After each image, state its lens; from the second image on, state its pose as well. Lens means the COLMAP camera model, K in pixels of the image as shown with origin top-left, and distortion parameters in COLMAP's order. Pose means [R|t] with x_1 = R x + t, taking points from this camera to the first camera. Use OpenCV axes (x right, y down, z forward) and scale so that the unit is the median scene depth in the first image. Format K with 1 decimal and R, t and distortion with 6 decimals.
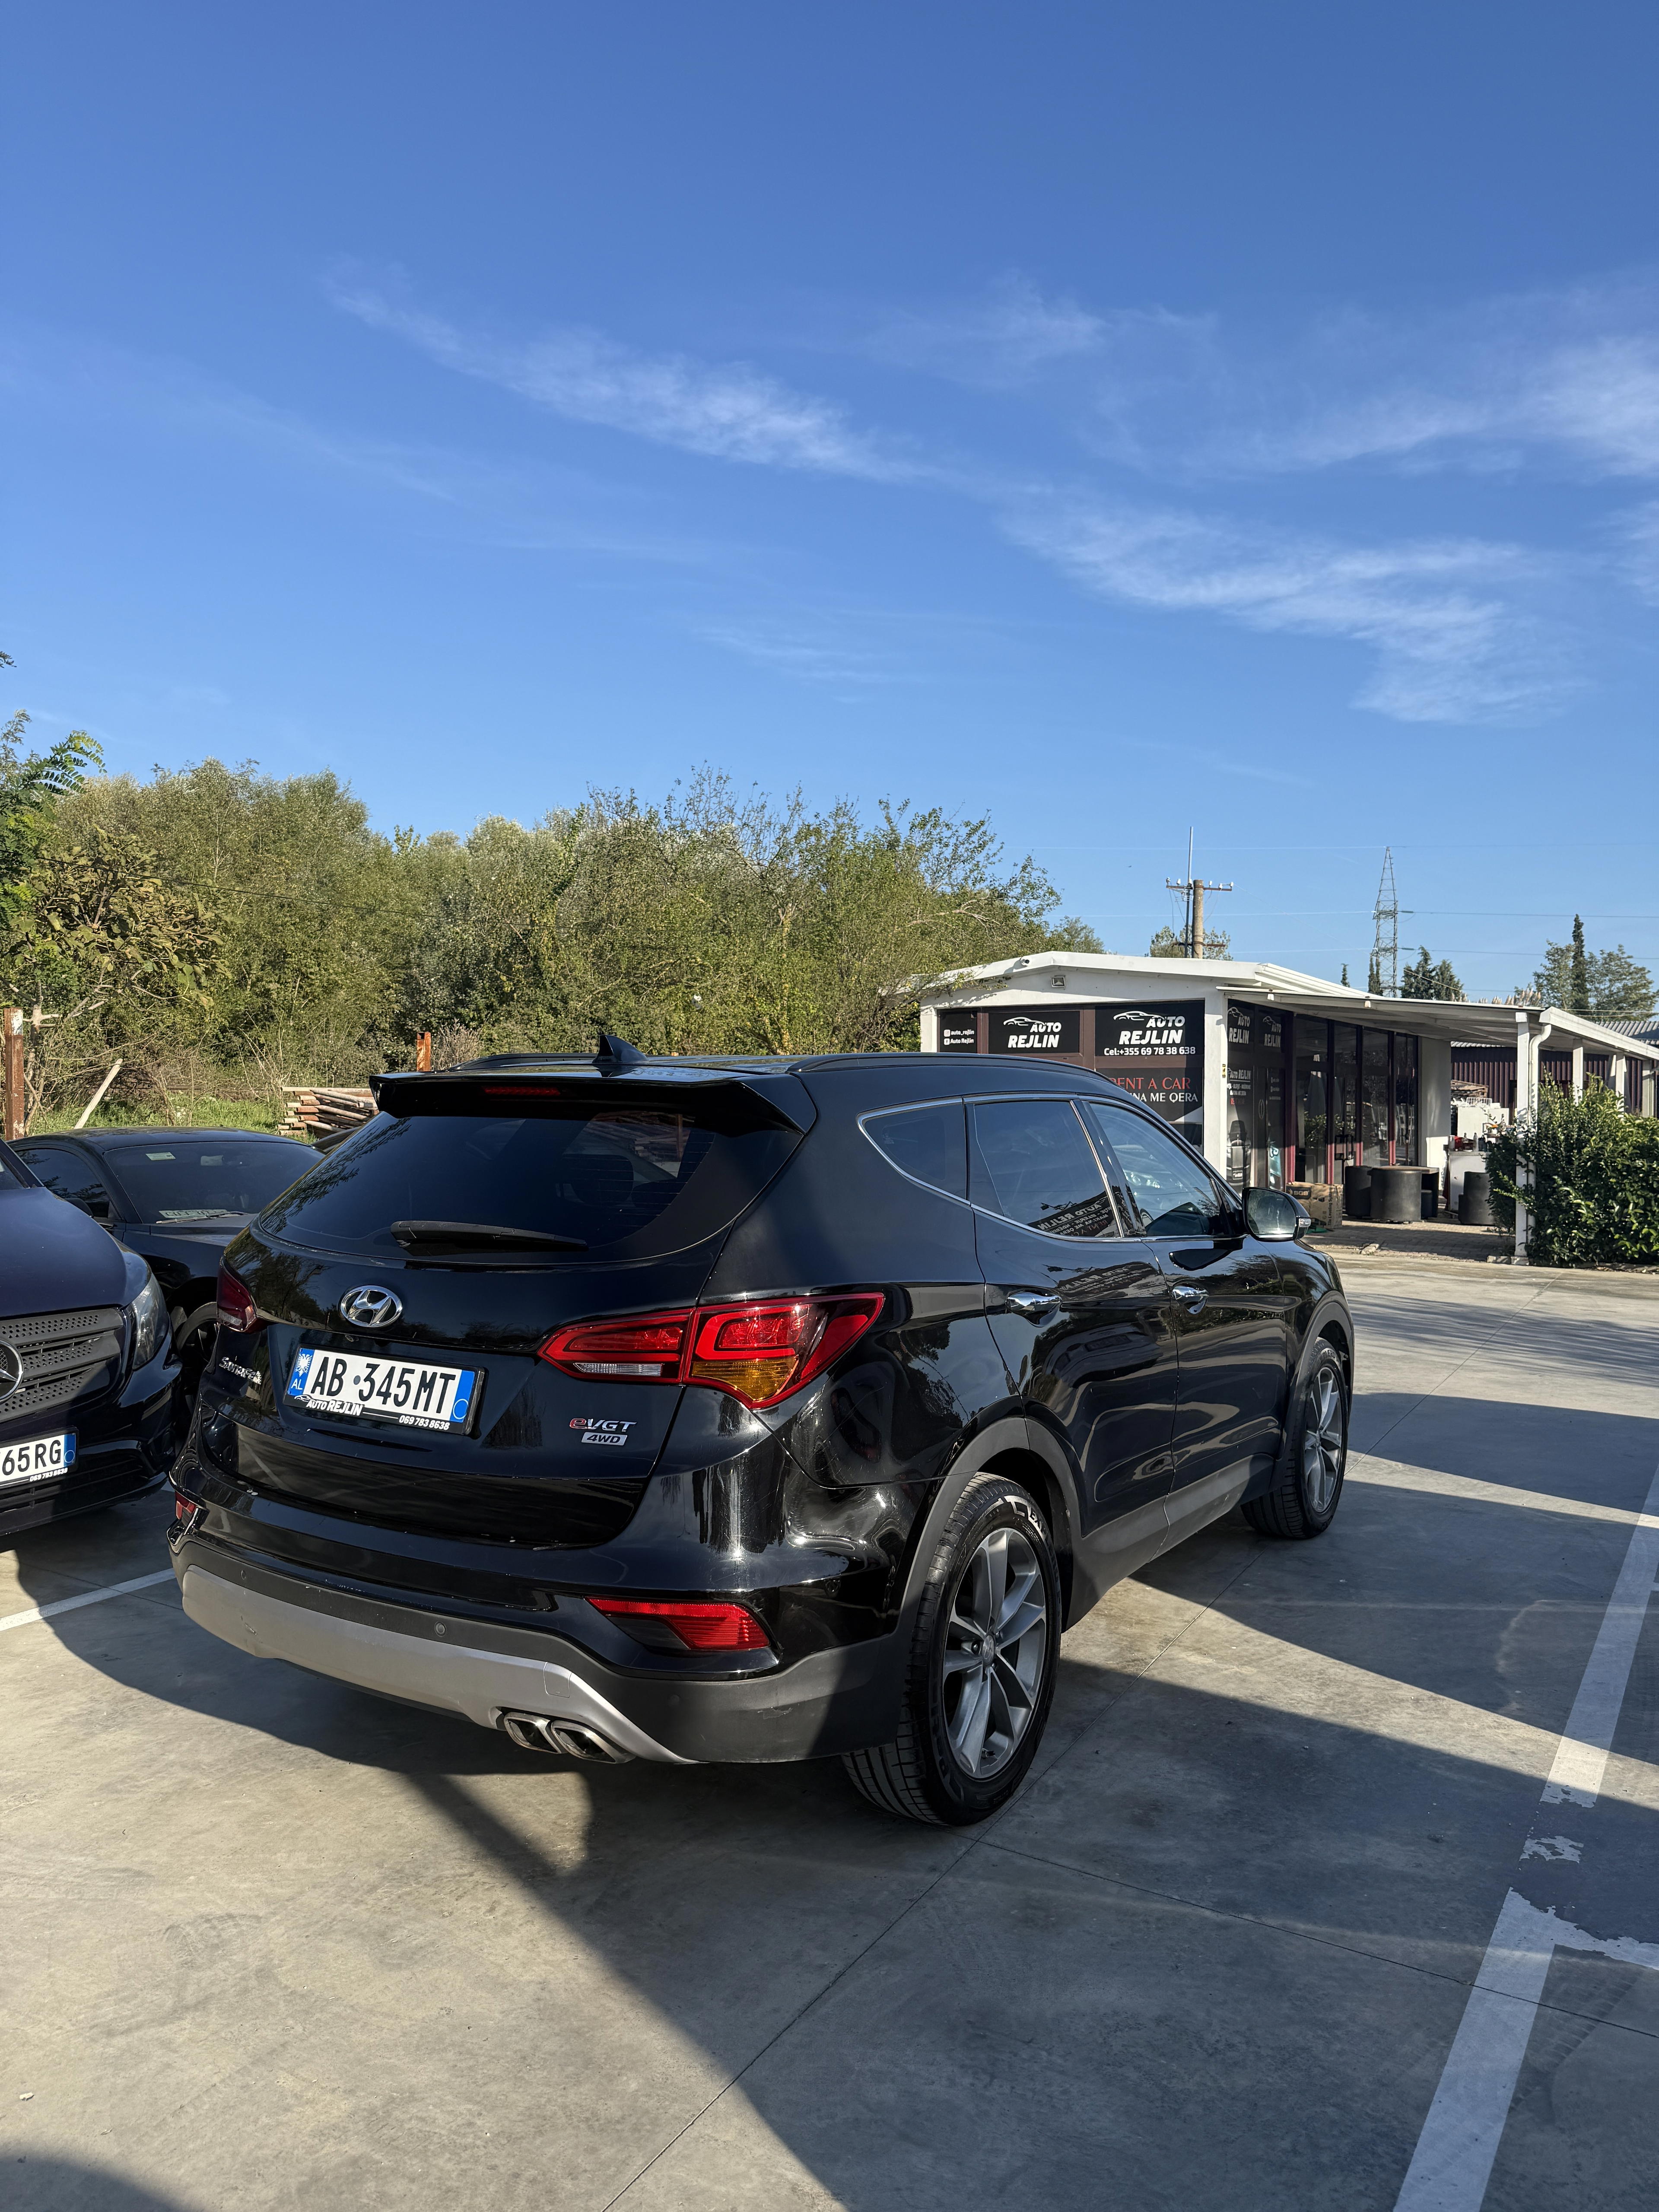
lens RADIAL K [[1572.6, 0, 797.9], [0, 1572.6, 1122.7], [0, 0, 1]] dist [0.037755, -0.057982]
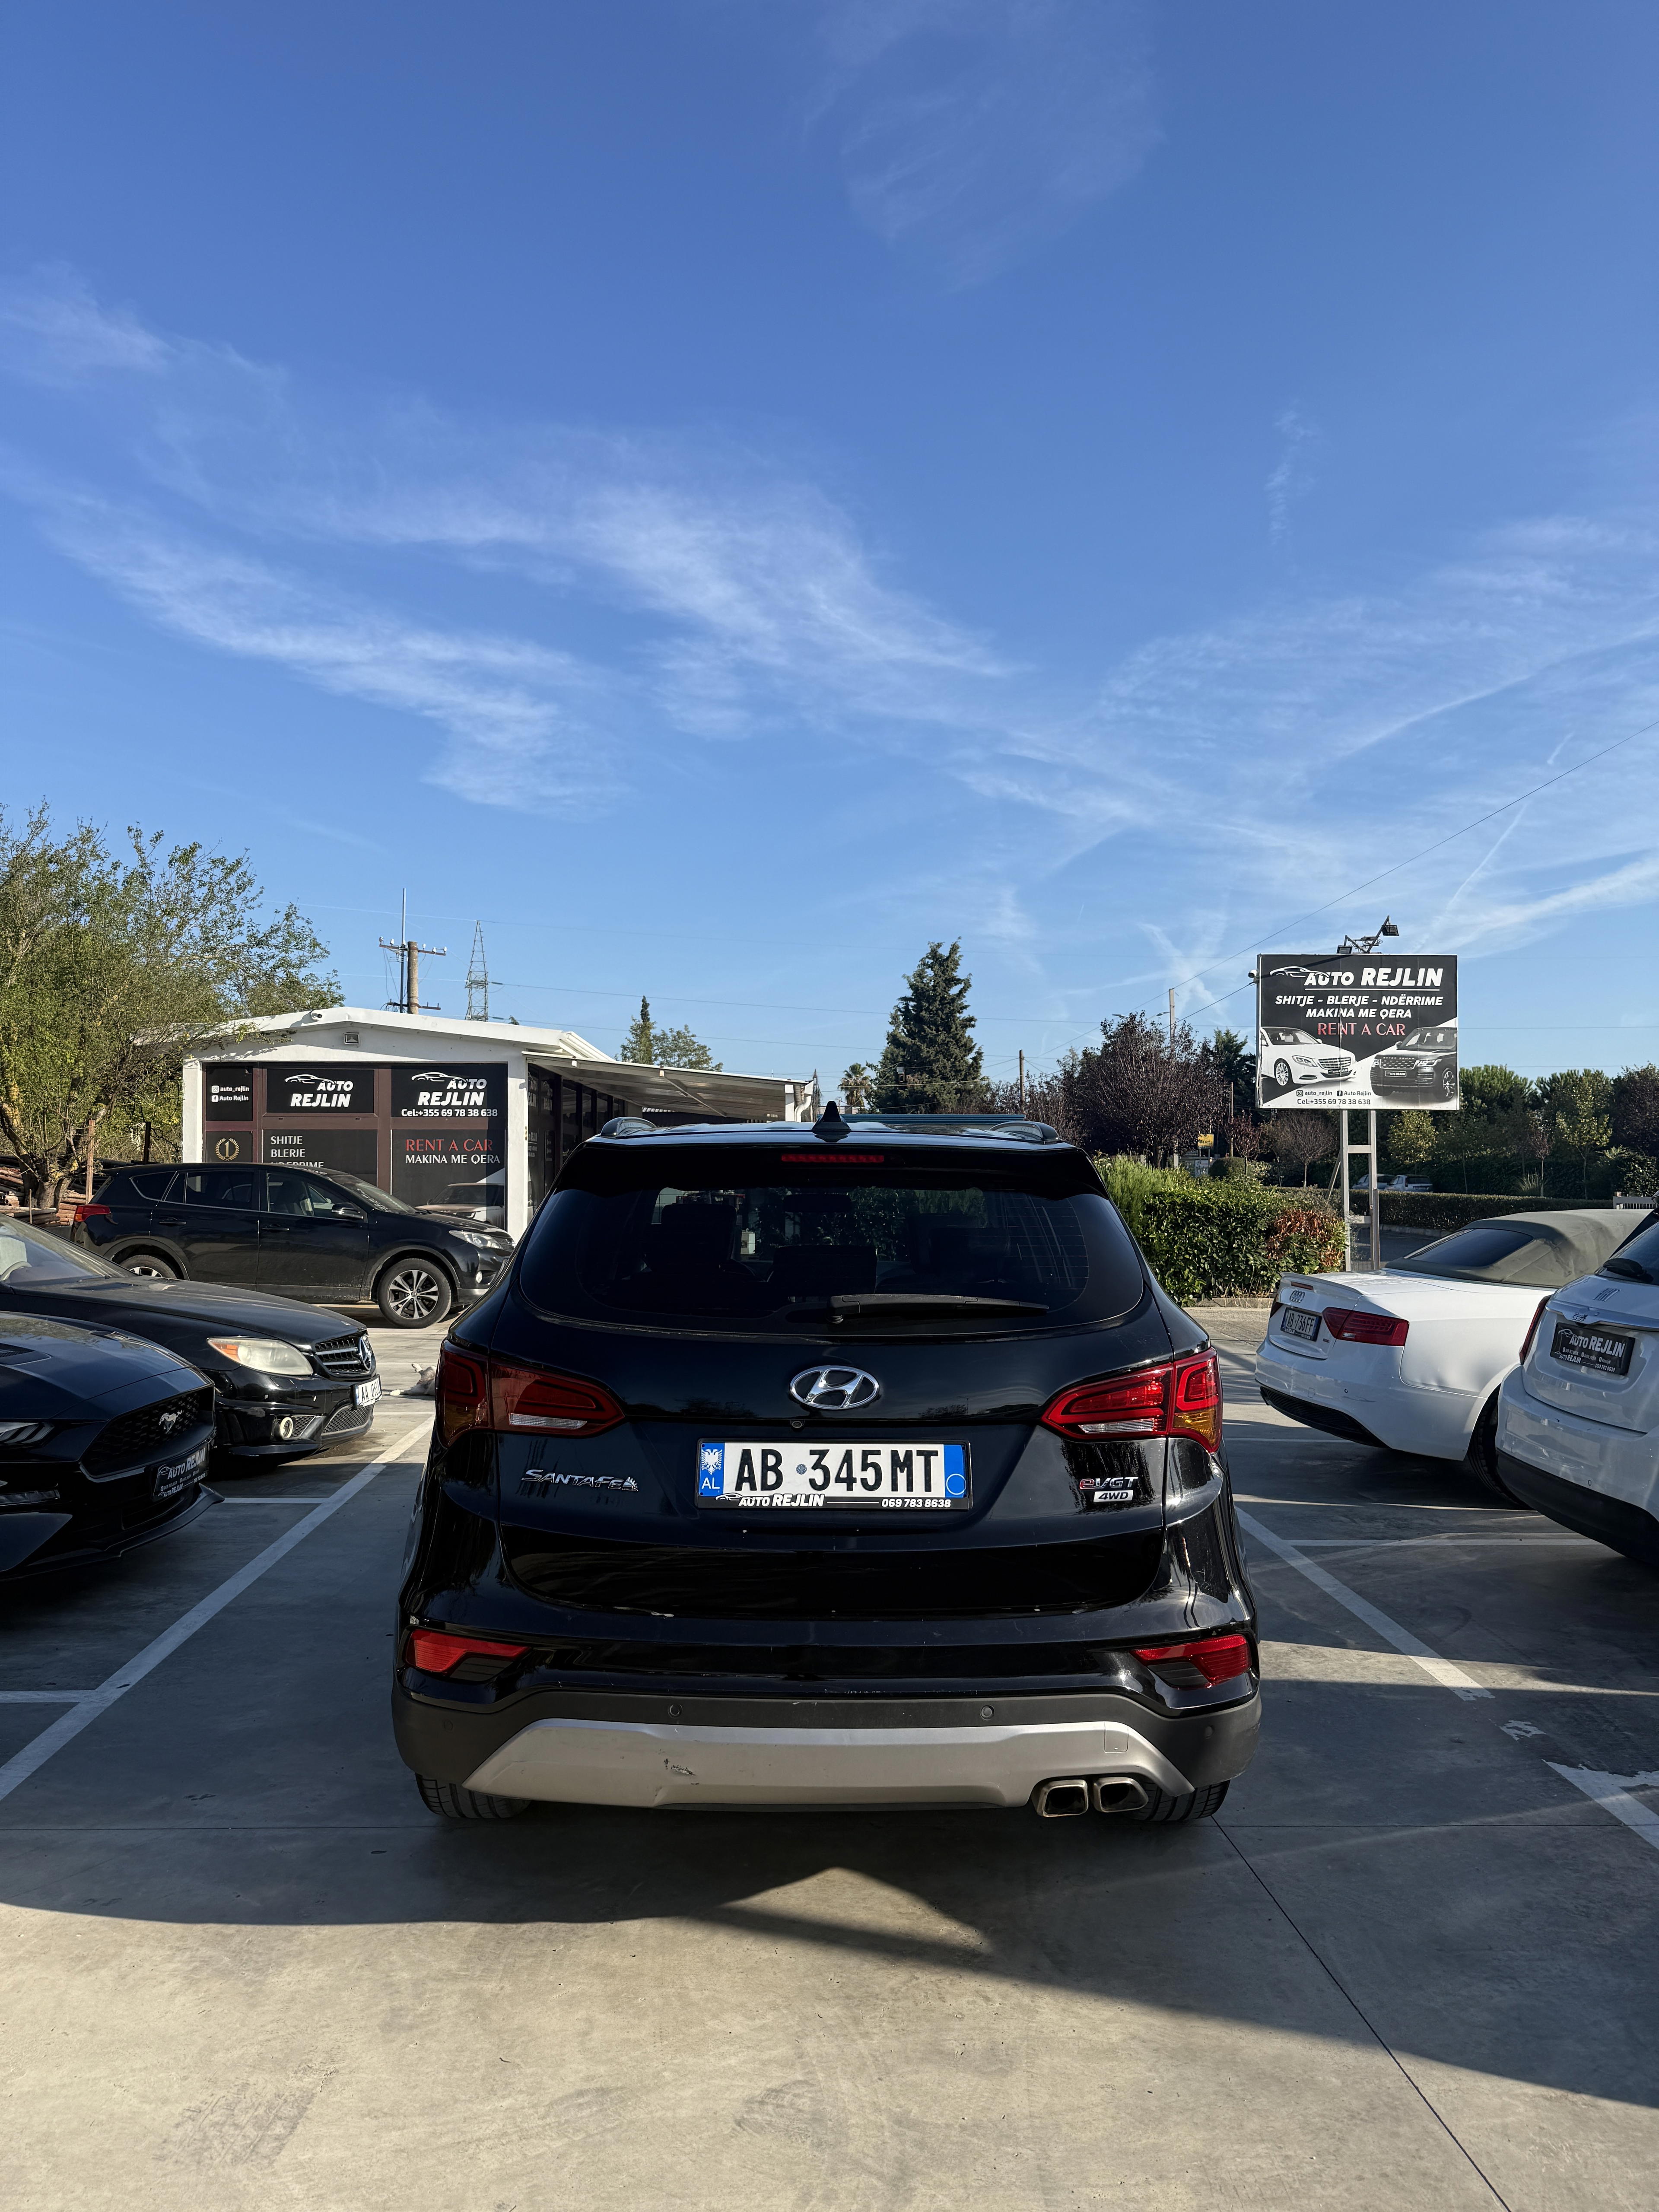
lens RADIAL K [[1572.6, 0, 846.7], [0, 1572.6, 1125.1], [0, 0, 1]] dist [0.037755, -0.057982]
pose [[0.825632, 0.013266, 0.564054, -0.147981], [0.007745, 0.999363, -0.034841, -0.001230], [-0.564156, 0.033134, 0.825003, 0.040914]]
